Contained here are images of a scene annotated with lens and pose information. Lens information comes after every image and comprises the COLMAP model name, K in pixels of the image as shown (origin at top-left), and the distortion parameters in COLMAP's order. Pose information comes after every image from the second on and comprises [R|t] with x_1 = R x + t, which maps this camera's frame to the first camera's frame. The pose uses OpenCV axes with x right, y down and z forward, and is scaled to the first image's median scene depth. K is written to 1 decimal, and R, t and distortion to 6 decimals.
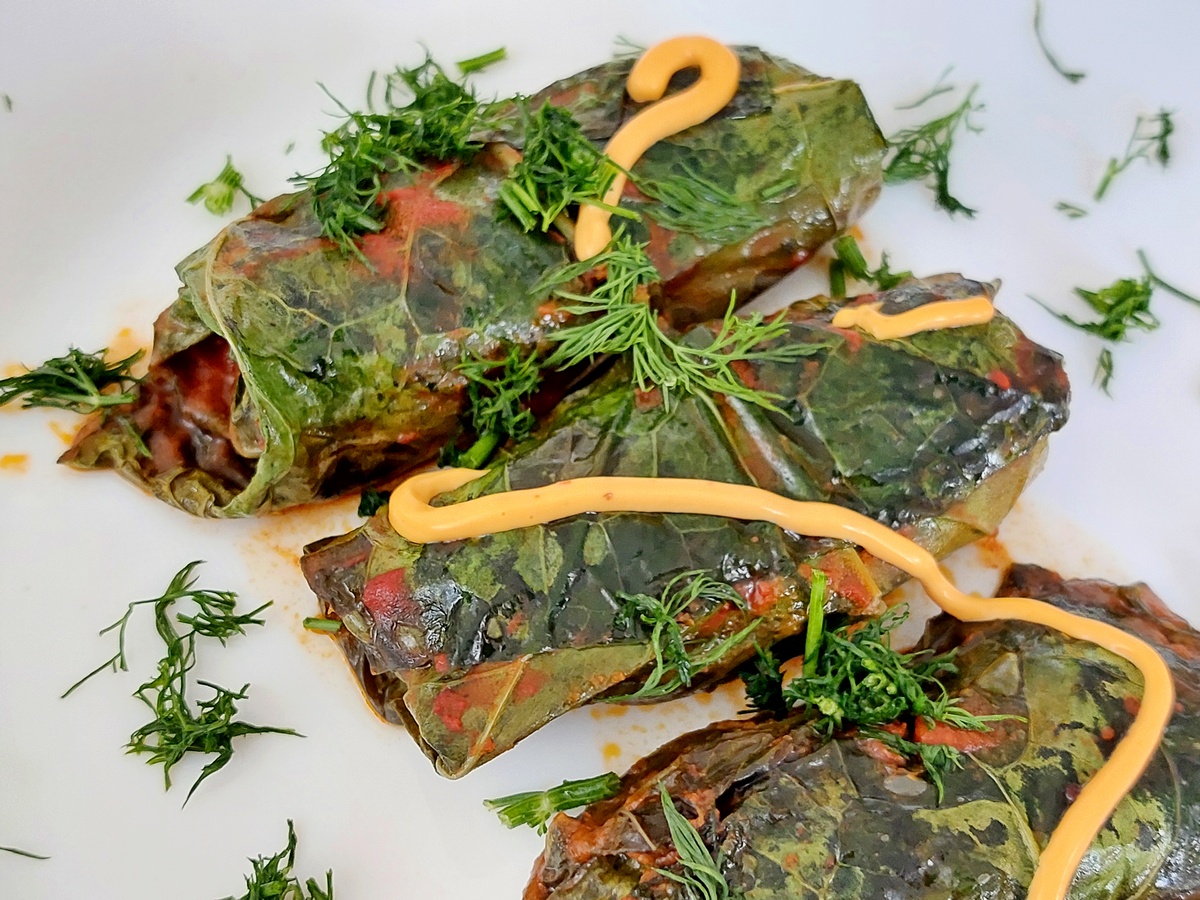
lens RADIAL K [[918.7, 0, 613.5], [0, 918.7, 451.1], [0, 0, 1]] dist [0.027498, -0.004012]
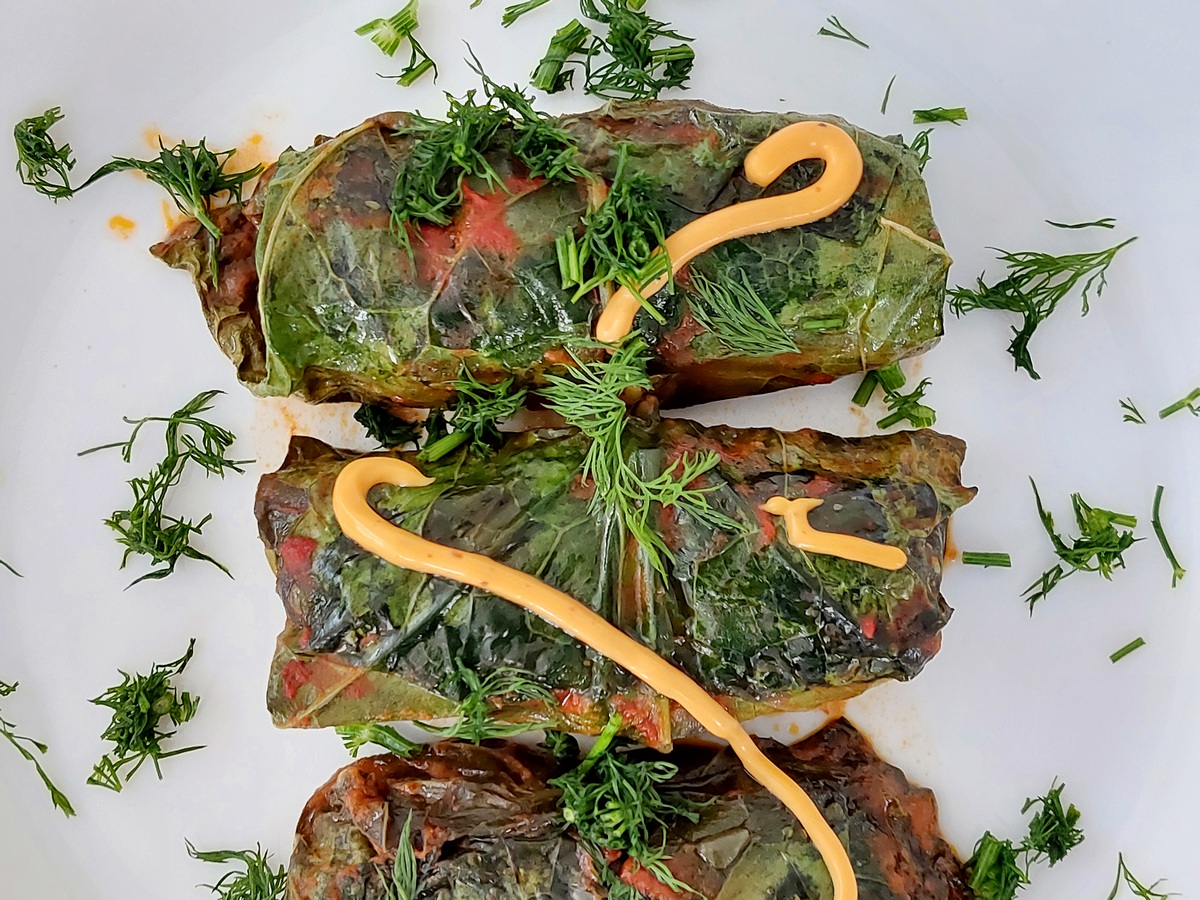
lens RADIAL K [[841.3, 0, 600.0], [0, 841.3, 450.0], [0, 0, 1]] dist [0.037275, 0.000752]
pose [[0.886957, 0.459123, -0.050132, 0.079986], [-0.433287, 0.864764, 0.253861, -0.342445], [0.159906, -0.203442, 0.965941, 0.014920]]
